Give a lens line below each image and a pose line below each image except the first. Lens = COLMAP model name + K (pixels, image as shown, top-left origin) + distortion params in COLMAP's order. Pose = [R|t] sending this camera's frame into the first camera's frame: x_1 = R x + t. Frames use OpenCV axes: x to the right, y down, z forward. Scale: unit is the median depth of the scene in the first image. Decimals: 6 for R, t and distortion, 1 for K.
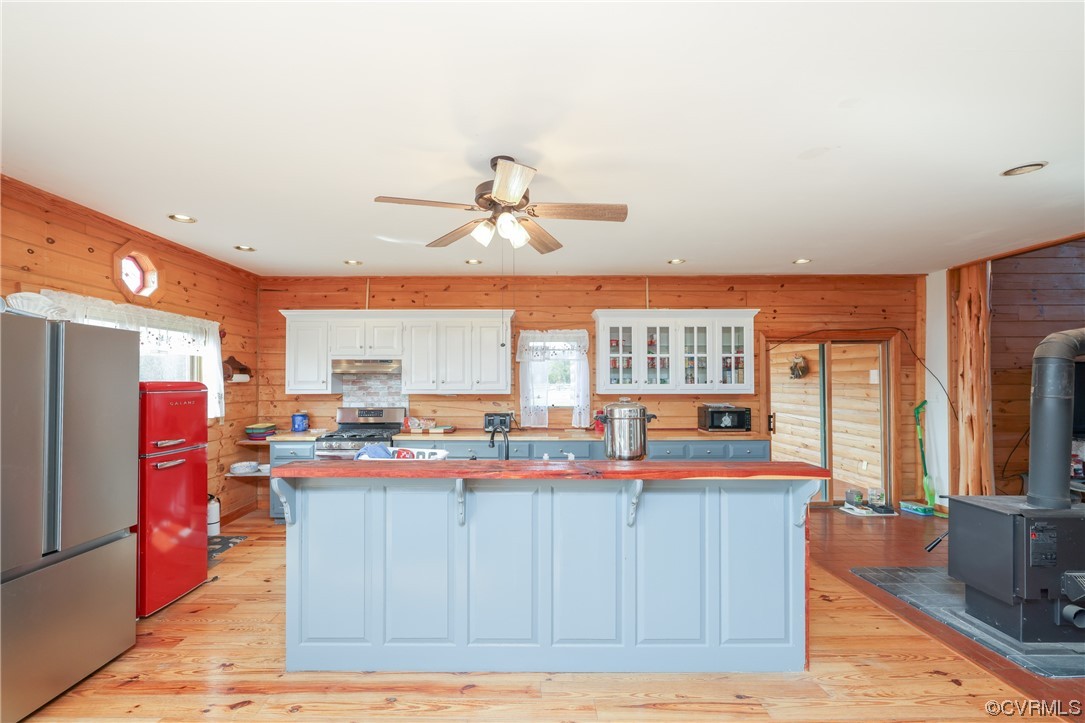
lens RADIAL K [[459.9, 0, 526.2], [0, 459.9, 376.5], [0, 0, 1]] dist [0.000164, -0.000239]
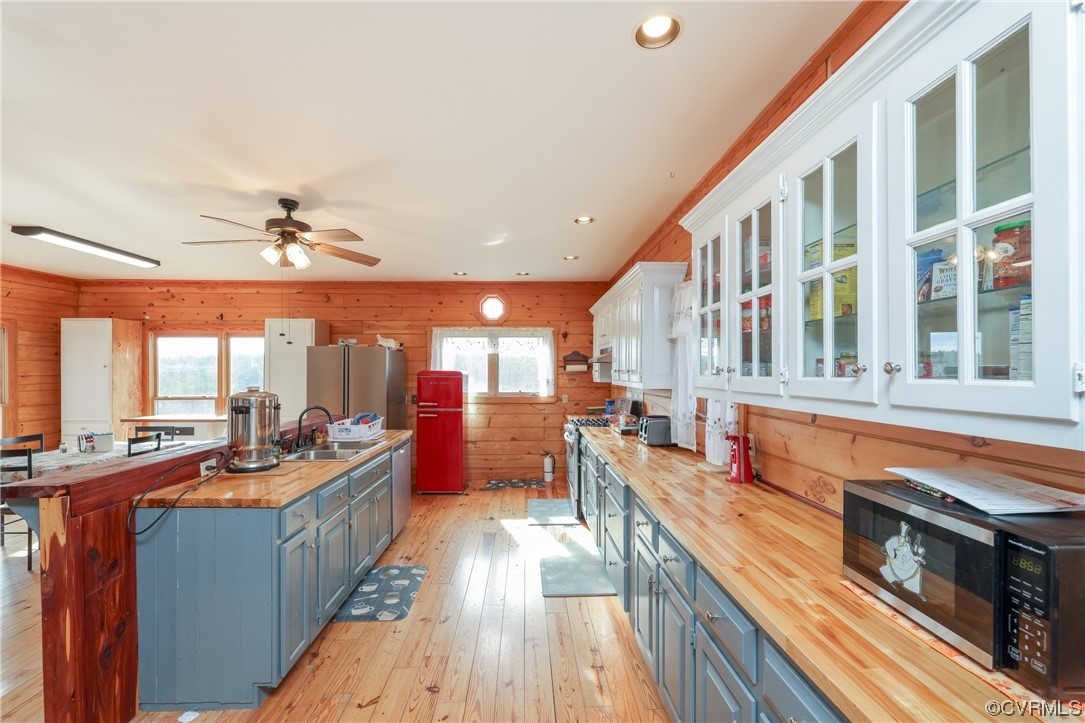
lens RADIAL K [[459.9, 0, 527.1], [0, 459.9, 373.1], [0, 0, 1]] dist [0.000164, -0.000239]
pose [[0.007963, 0.004009, -0.999960, 0.632425], [0.012222, 0.999917, 0.004106, 0.010289], [0.999894, -0.012254, 0.007913, 0.827927]]
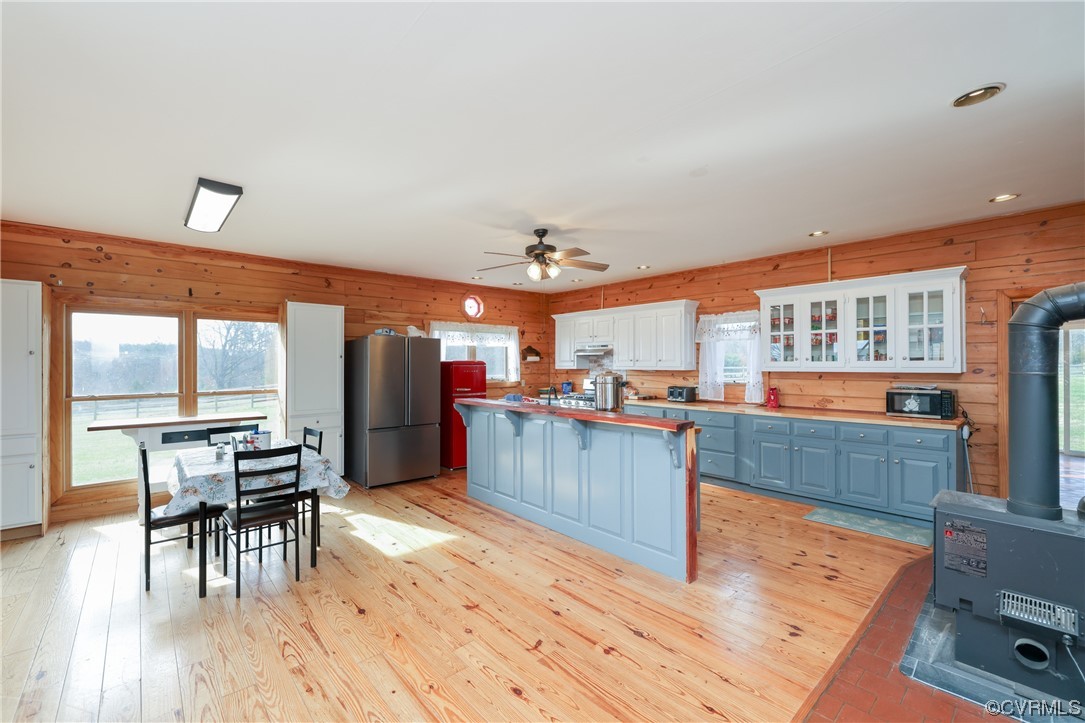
lens RADIAL K [[459.9, 0, 537.4], [0, 459.9, 361.4], [0, 0, 1]] dist [0.000164, -0.000239]
pose [[0.656821, -0.004003, -0.754036, 0.616752], [0.010951, 0.999931, 0.004231, 0.005841], [0.753967, -0.011036, 0.656819, -0.071151]]
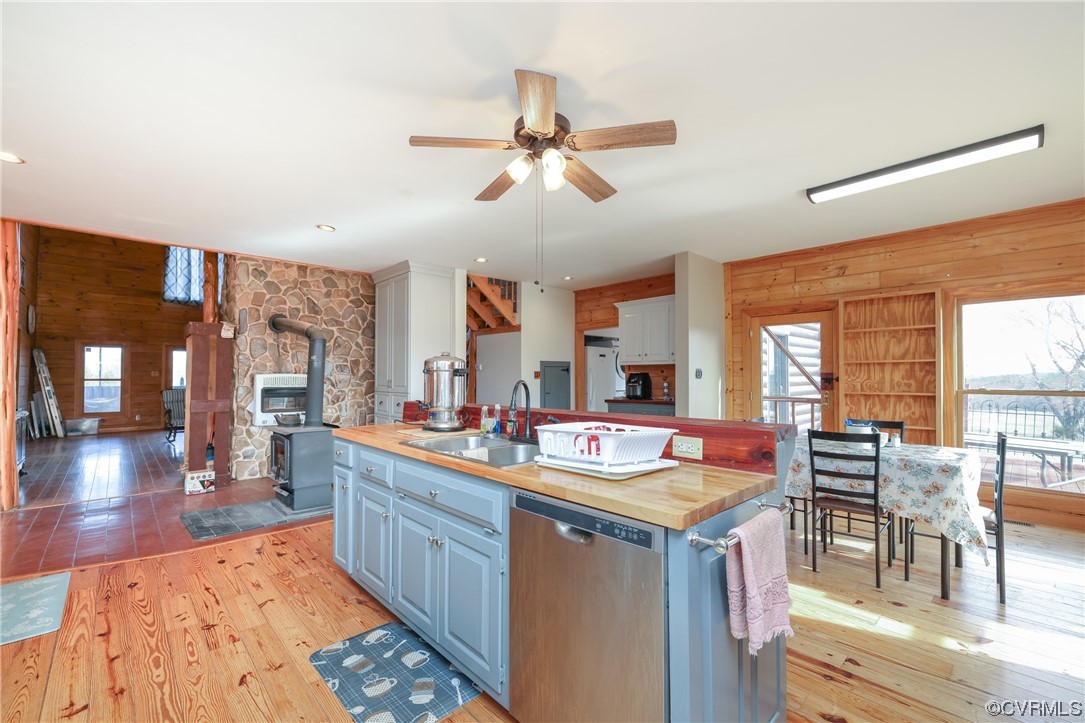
lens RADIAL K [[459.9, 0, 538.9], [0, 459.9, 368.9], [0, 0, 1]] dist [0.000164, -0.000239]
pose [[-0.678690, 0.014155, 0.734289, -0.367857], [-0.002180, 0.999771, -0.021287, 0.053231], [-0.734422, -0.016048, -0.678503, 0.814721]]
